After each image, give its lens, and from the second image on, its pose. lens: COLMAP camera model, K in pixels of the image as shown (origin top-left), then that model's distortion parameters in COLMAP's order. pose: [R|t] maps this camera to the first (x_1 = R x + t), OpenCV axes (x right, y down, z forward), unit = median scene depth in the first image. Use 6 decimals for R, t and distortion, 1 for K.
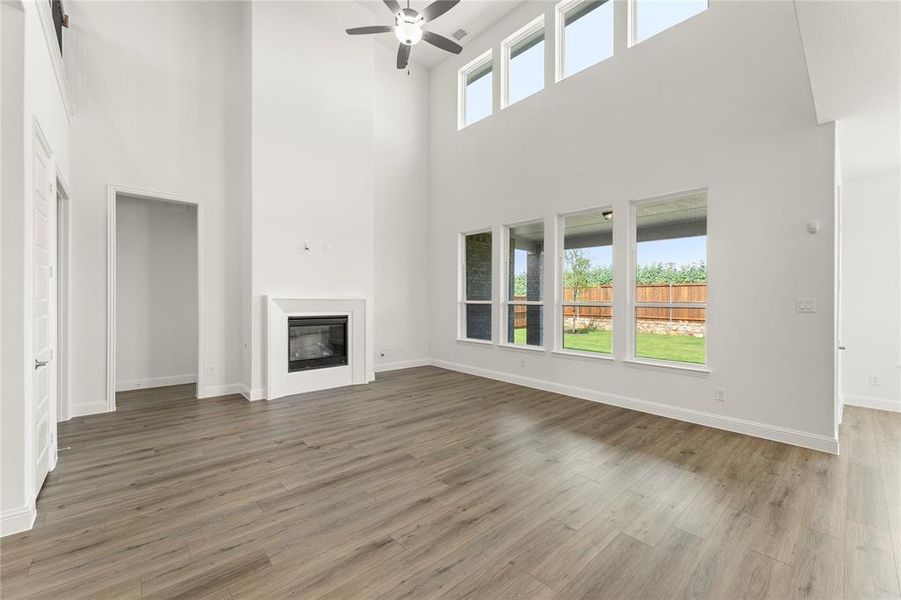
lens RADIAL K [[363.5, 0, 449.4], [0, 363.5, 308.1], [0, 0, 1]] dist [0.001427, 0.000168]
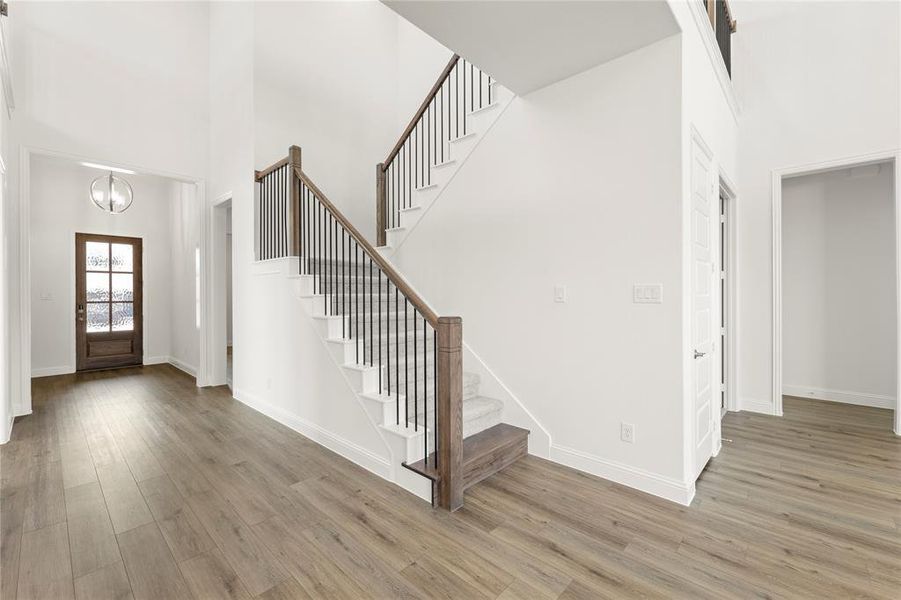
lens RADIAL K [[380.6, 0, 451.2], [0, 380.6, 294.2], [0, 0, 1]] dist [0.000768, 0.000222]
pose [[0.086971, -0.009286, -0.996168, -0.029796], [-0.016553, 0.999805, -0.010765, 0.000207], [0.996073, 0.017426, 0.086801, 0.073471]]
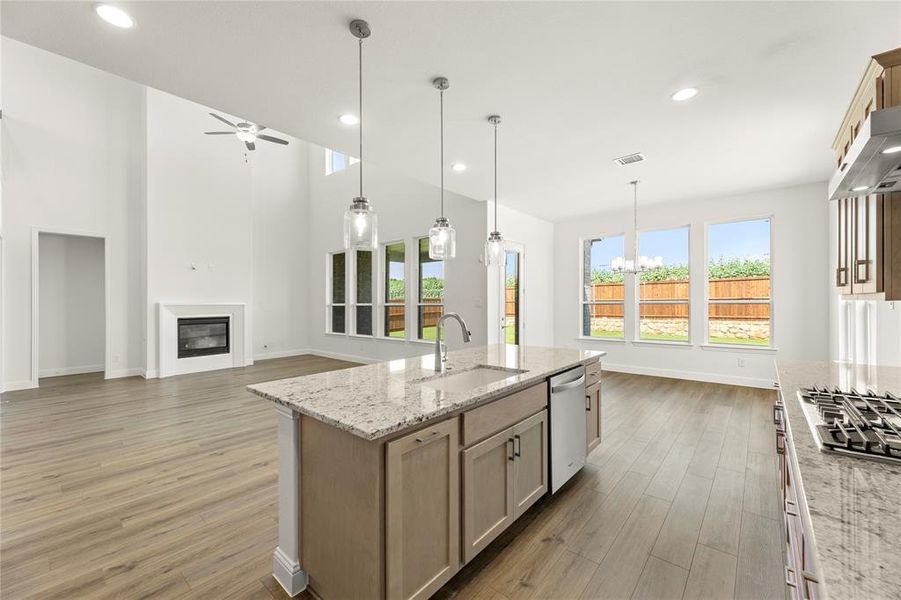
lens RADIAL K [[360.1, 0, 445.5], [0, 360.1, 303.4], [0, 0, 1]] dist [-0.000278, -0.000027]
pose [[0.993297, -0.019599, 0.113921, 0.445096], [0.021753, 0.999607, -0.017698, 0.015141], [-0.113529, 0.020057, 0.993332, -0.513470]]
